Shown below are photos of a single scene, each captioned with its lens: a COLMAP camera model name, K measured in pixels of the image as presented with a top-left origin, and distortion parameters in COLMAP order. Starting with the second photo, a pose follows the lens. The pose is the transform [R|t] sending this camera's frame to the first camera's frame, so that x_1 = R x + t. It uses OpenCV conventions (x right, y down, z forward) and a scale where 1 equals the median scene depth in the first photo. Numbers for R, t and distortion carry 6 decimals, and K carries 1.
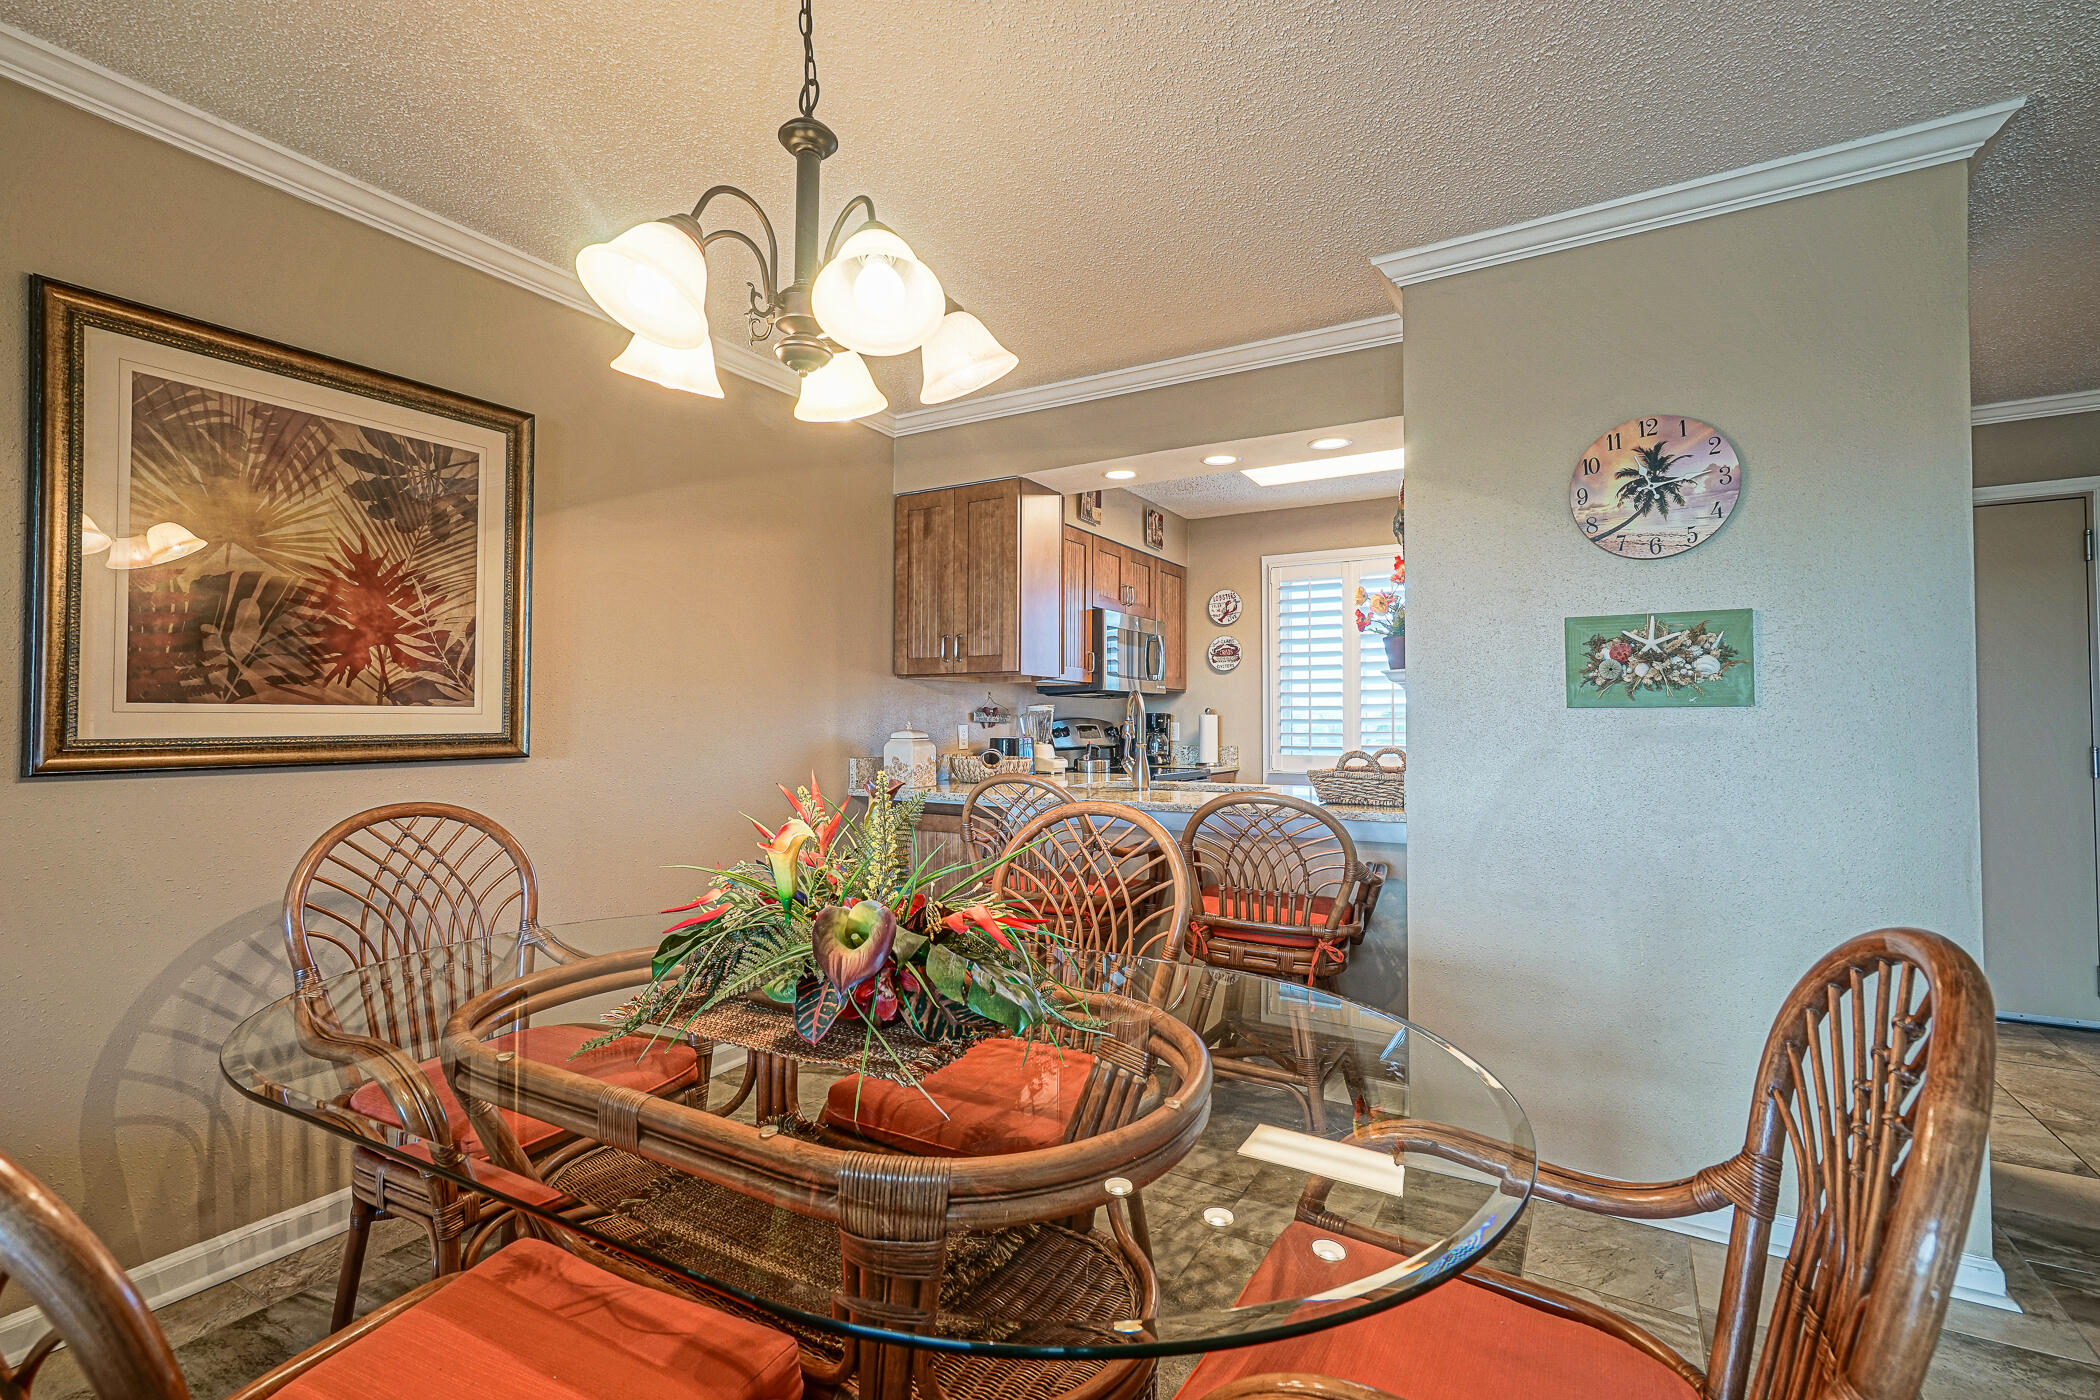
lens RADIAL K [[953.0, 0, 1051.3], [0, 953.0, 697.8], [0, 0, 1]] dist [-0.001948, 0.006773]
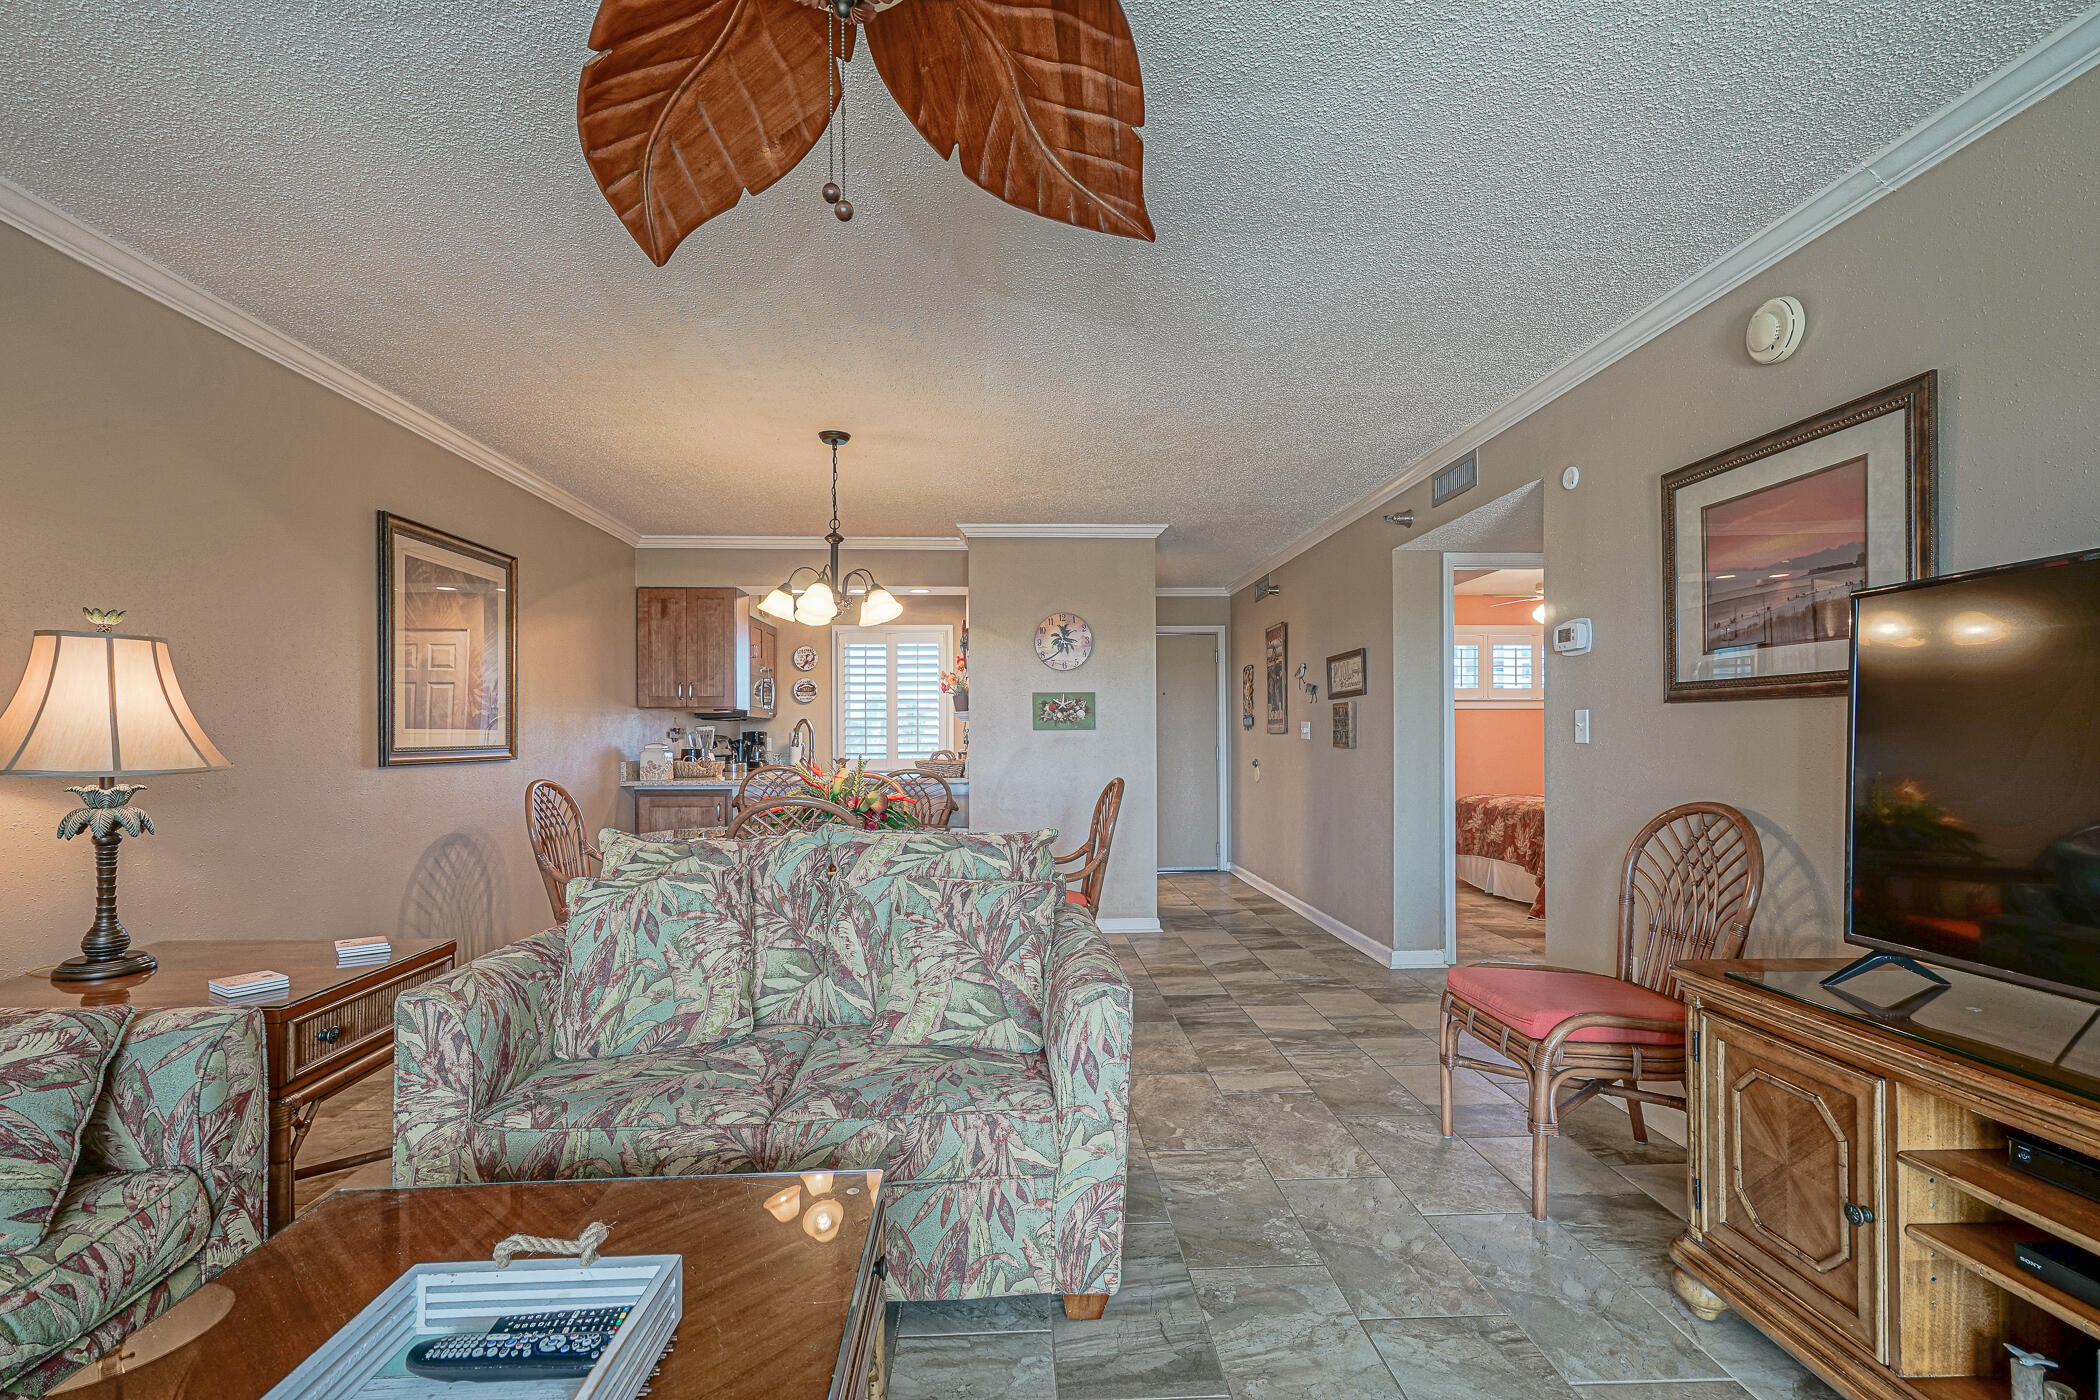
lens RADIAL K [[970.1, 0, 1046.4], [0, 970.1, 742.3], [0, 0, 1]] dist [-0.001321, 0.011953]
pose [[0.838467, -0.007501, 0.544901, -0.773141], [-0.008506, 0.999603, 0.026849, -0.024396], [-0.544886, -0.027147, 0.838070, -1.082659]]
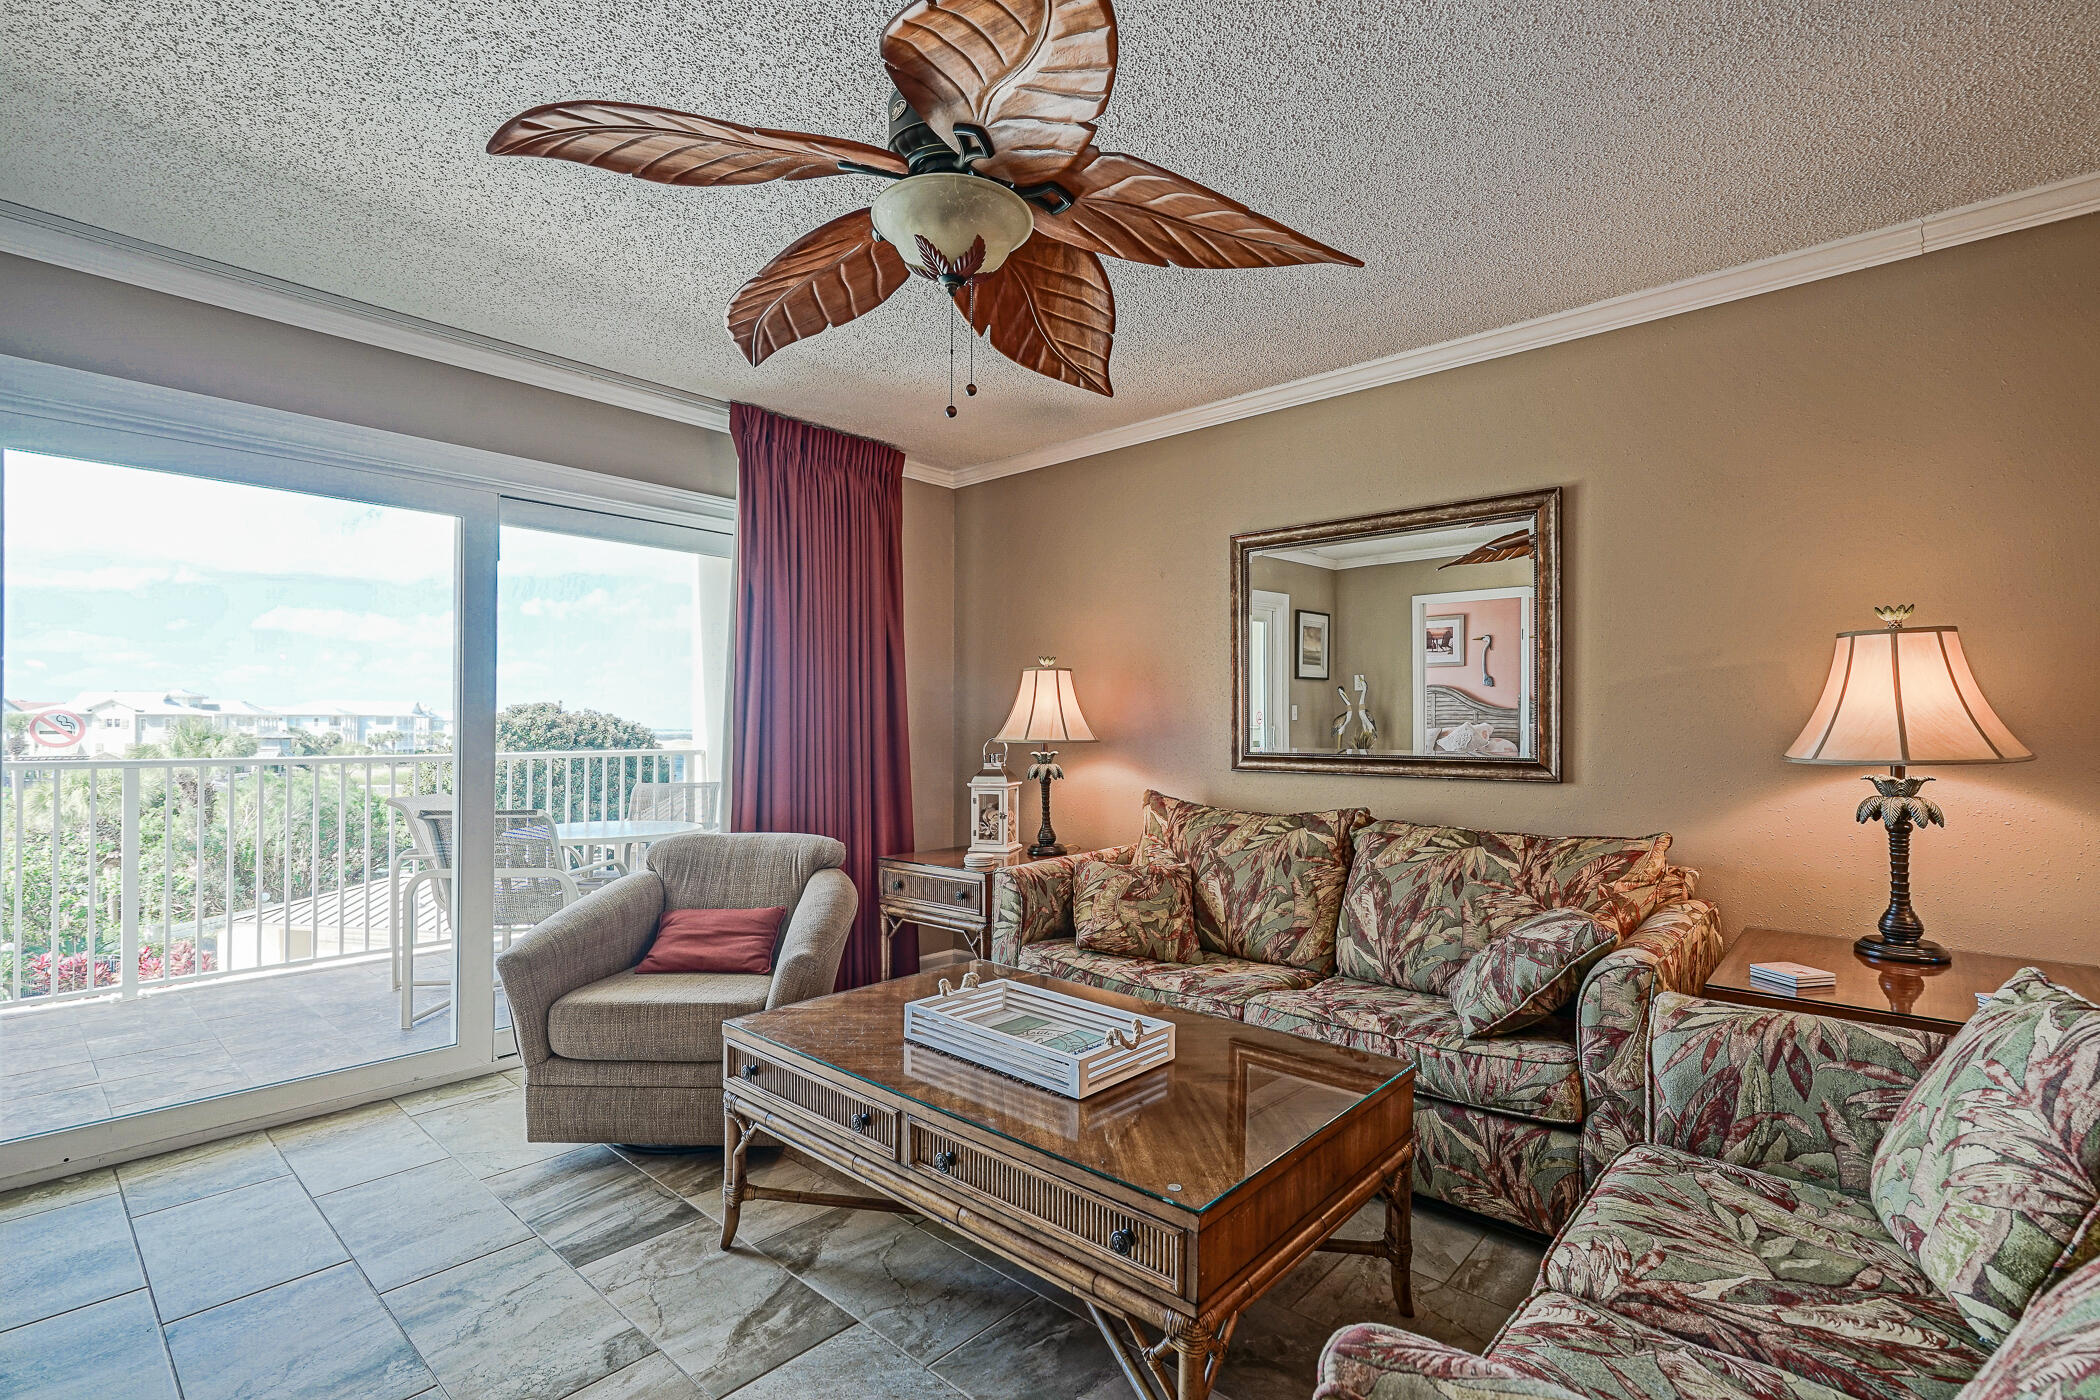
lens RADIAL K [[970.0, 0, 1052.3], [0, 970.0, 721.7], [0, 0, 1]] dist [-0.006908, 0.010862]
pose [[-0.201173, -0.005007, -0.979543, 0.082719], [0.018805, 0.999783, -0.008973, -0.009717], [0.979375, -0.020225, -0.201035, -0.443302]]
